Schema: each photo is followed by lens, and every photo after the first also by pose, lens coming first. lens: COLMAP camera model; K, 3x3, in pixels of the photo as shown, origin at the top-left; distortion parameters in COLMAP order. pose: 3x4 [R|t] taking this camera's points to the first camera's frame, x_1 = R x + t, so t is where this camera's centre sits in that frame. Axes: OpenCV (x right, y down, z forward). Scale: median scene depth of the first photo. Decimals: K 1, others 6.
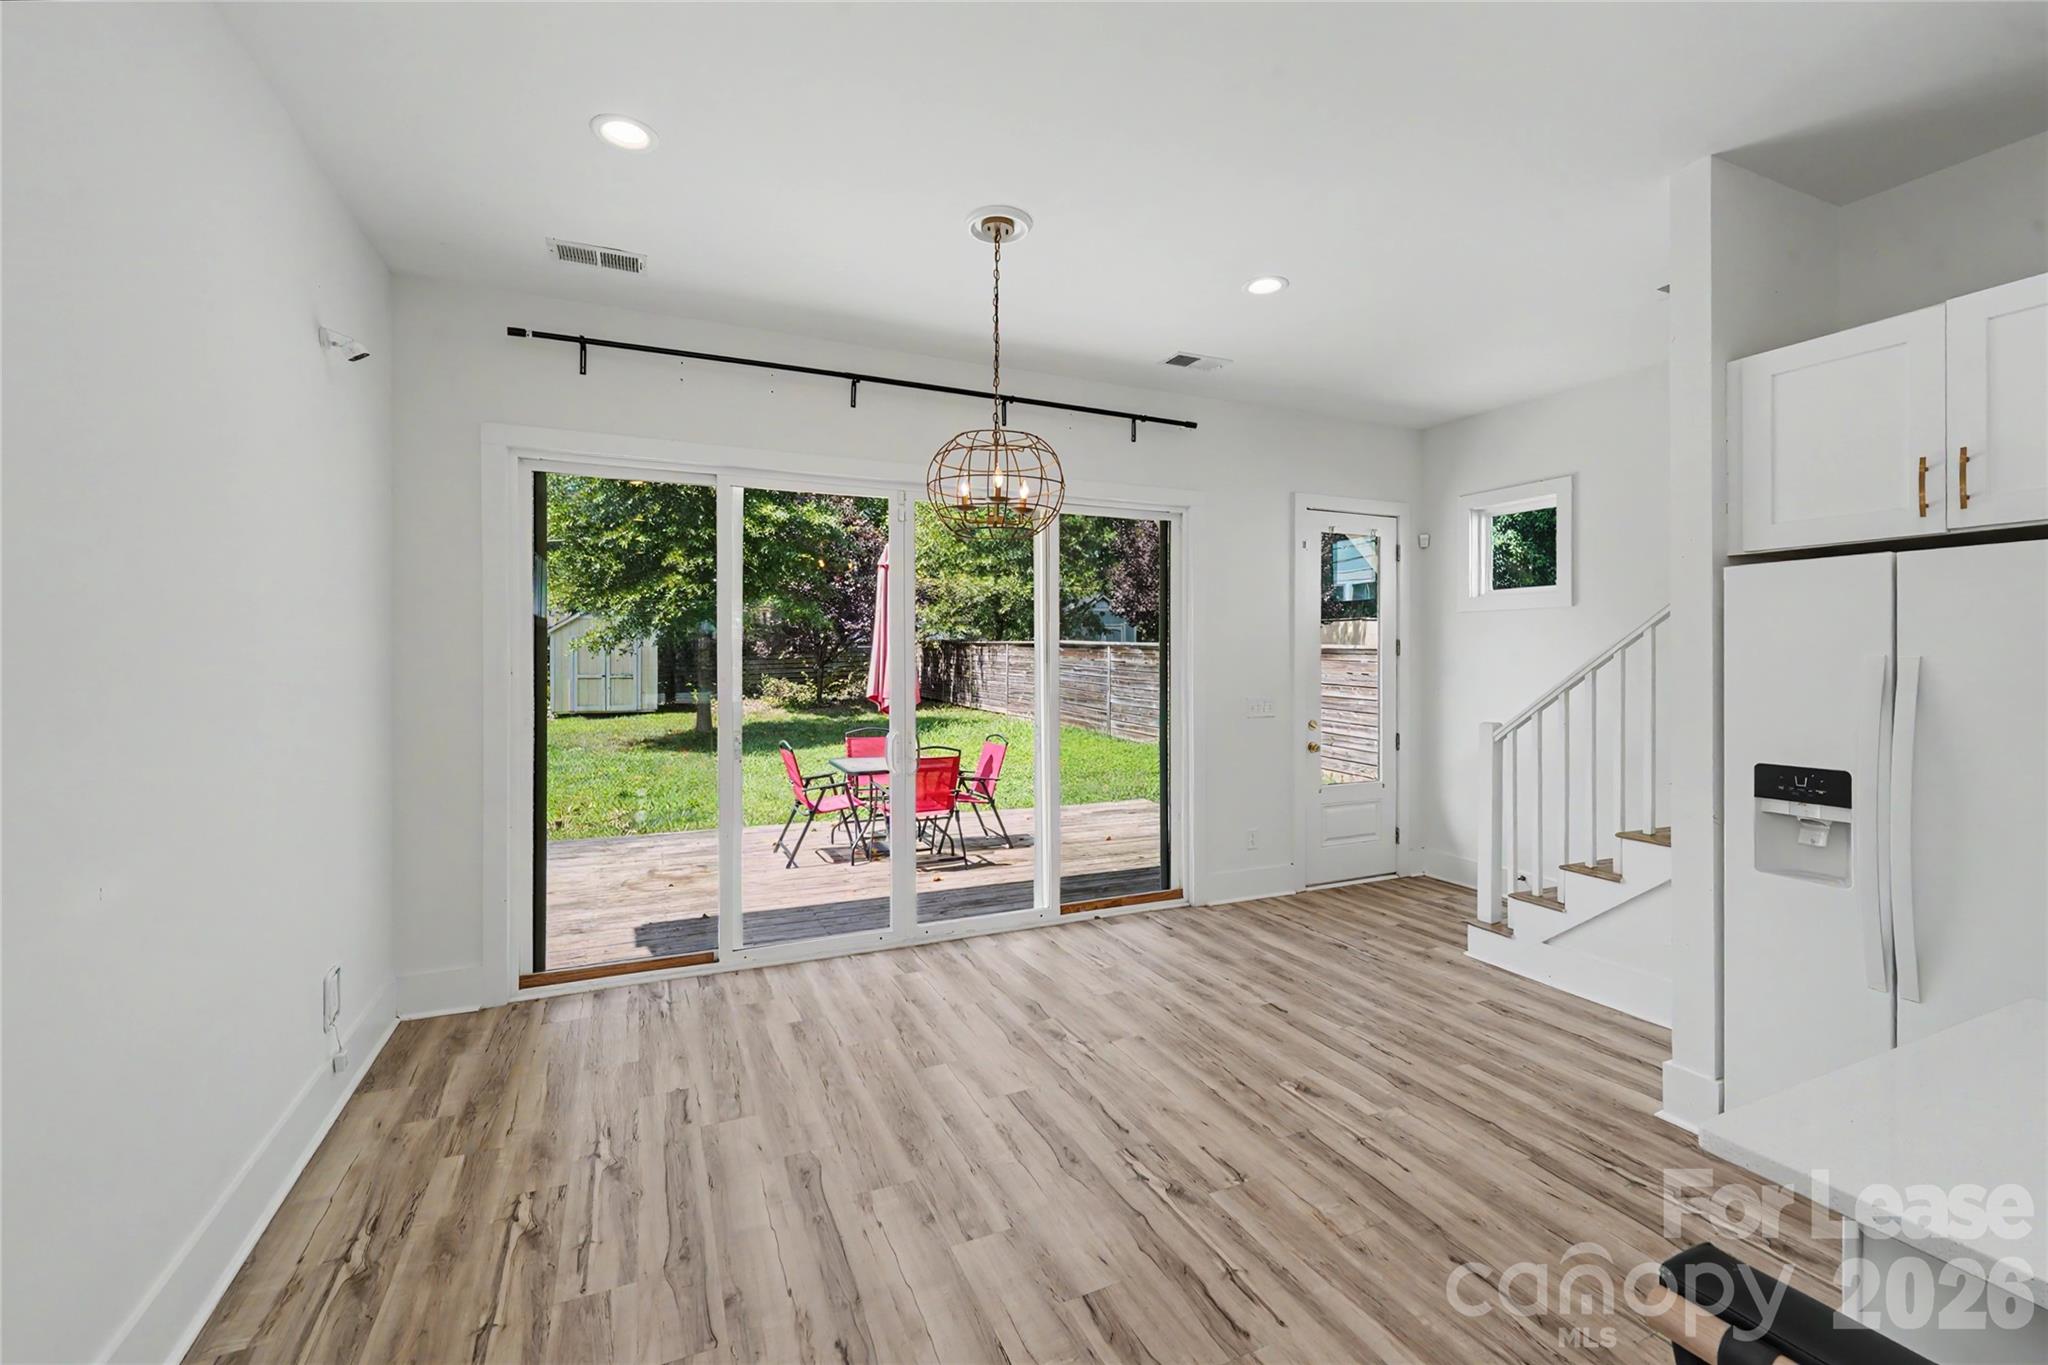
lens RADIAL K [[852.6, 0, 1019.7], [0, 852.6, 662.3], [0, 0, 1]] dist [0.000194, -0.001271]
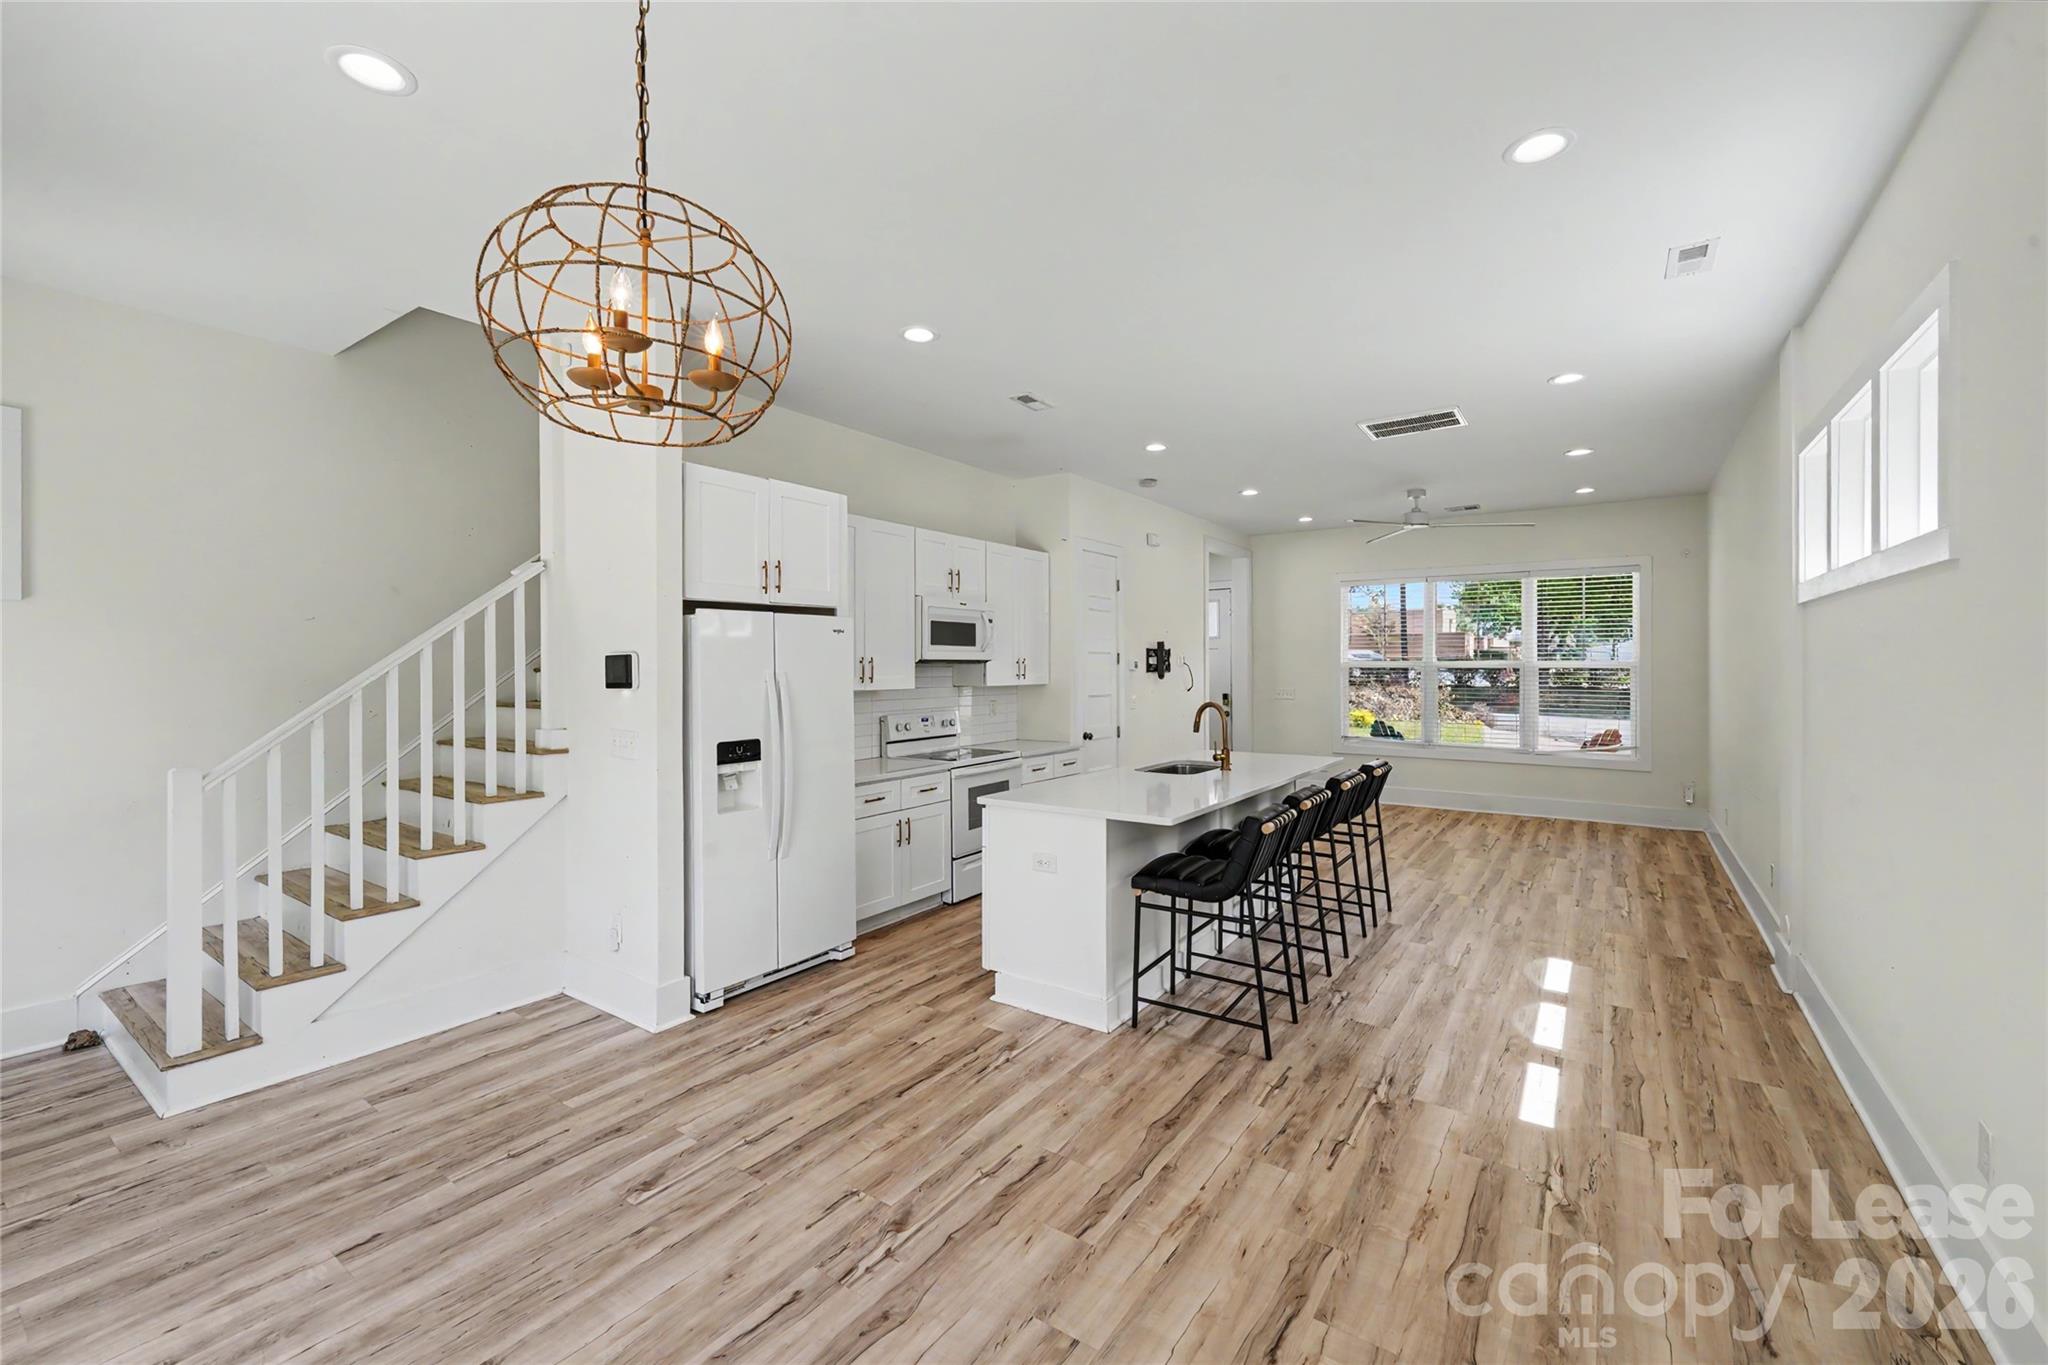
lens RADIAL K [[841.9, 0, 1016.9], [0, 841.9, 668.6], [0, 0, 1]] dist [0.002738, -0.001552]
pose [[-0.513073, -0.001176, 0.858344, -0.298726], [0.008548, 0.999942, 0.006479, -0.007225], [-0.858303, 0.010662, -0.513033, 0.578419]]
